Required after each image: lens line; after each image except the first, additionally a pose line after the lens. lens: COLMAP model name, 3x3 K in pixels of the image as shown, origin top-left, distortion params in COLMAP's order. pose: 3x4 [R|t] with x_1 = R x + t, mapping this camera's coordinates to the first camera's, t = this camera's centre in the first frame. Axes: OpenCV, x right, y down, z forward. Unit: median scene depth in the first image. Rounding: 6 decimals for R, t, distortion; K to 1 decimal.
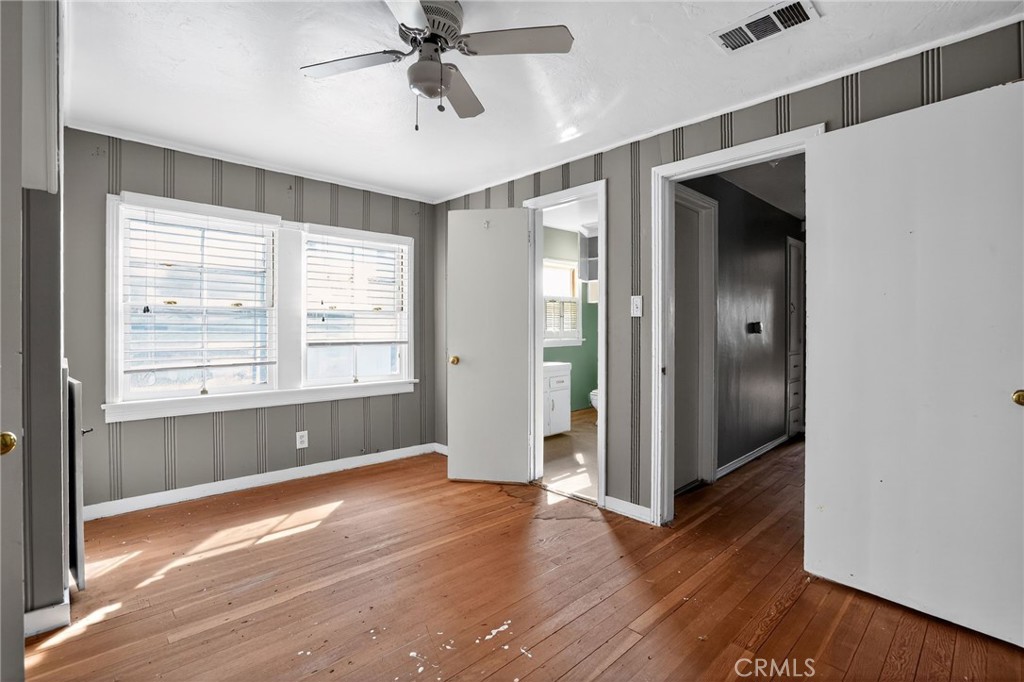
lens RADIAL K [[475.8, 0, 514.4], [0, 475.8, 335.8], [0, 0, 1]] dist [-0.047333, 0.012802]
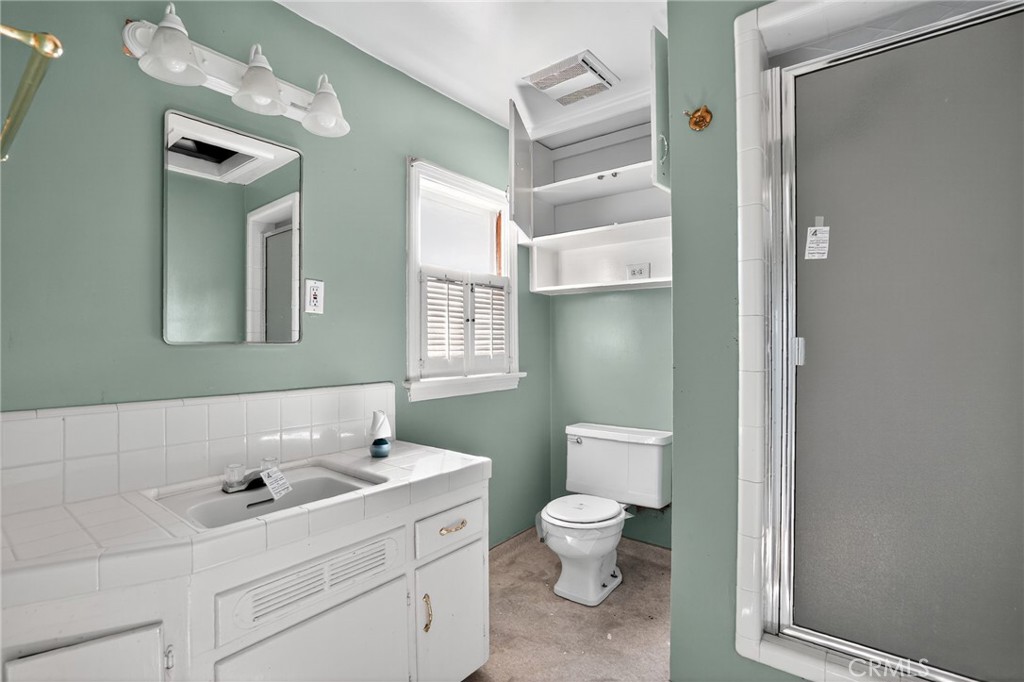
lens RADIAL K [[475.8, 0, 512.9], [0, 475.8, 344.2], [0, 0, 1]] dist [-0.047333, 0.012802]
pose [[0.989089, -0.001665, 0.147312, 0.074936], [0.004574, 0.999801, -0.019411, -0.011954], [-0.147250, 0.019873, 0.988900, 0.587053]]
